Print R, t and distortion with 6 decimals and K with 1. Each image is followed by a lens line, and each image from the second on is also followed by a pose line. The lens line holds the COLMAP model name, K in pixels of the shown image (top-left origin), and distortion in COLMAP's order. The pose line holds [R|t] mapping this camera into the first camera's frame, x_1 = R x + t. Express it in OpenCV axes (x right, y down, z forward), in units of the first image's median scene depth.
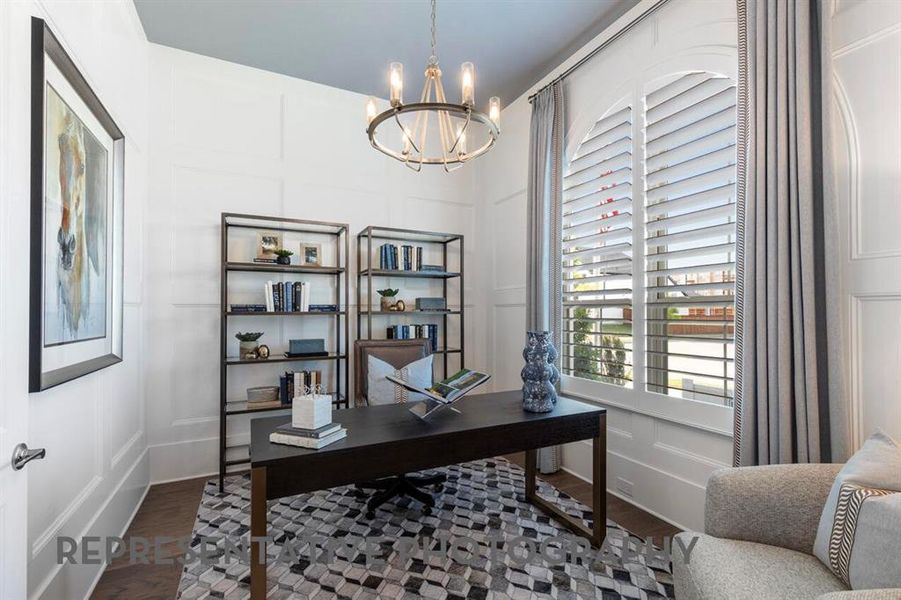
lens RADIAL K [[403.8, 0, 456.1], [0, 403.8, 309.4], [0, 0, 1]] dist [0.001103, 0.000049]
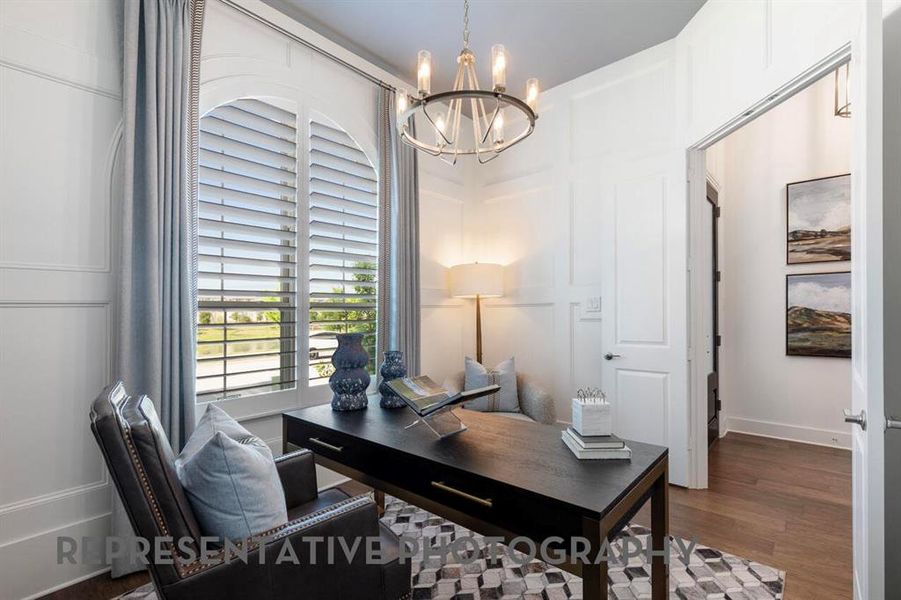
lens RADIAL K [[403.8, 0, 456.1], [0, 403.8, 309.4], [0, 0, 1]] dist [0.001103, 0.000049]
pose [[-0.363021, -0.000464, 0.931781, -0.923447], [-0.005375, 0.999984, -0.001596, 0.005048], [-0.931765, -0.005587, -0.363018, 1.362241]]
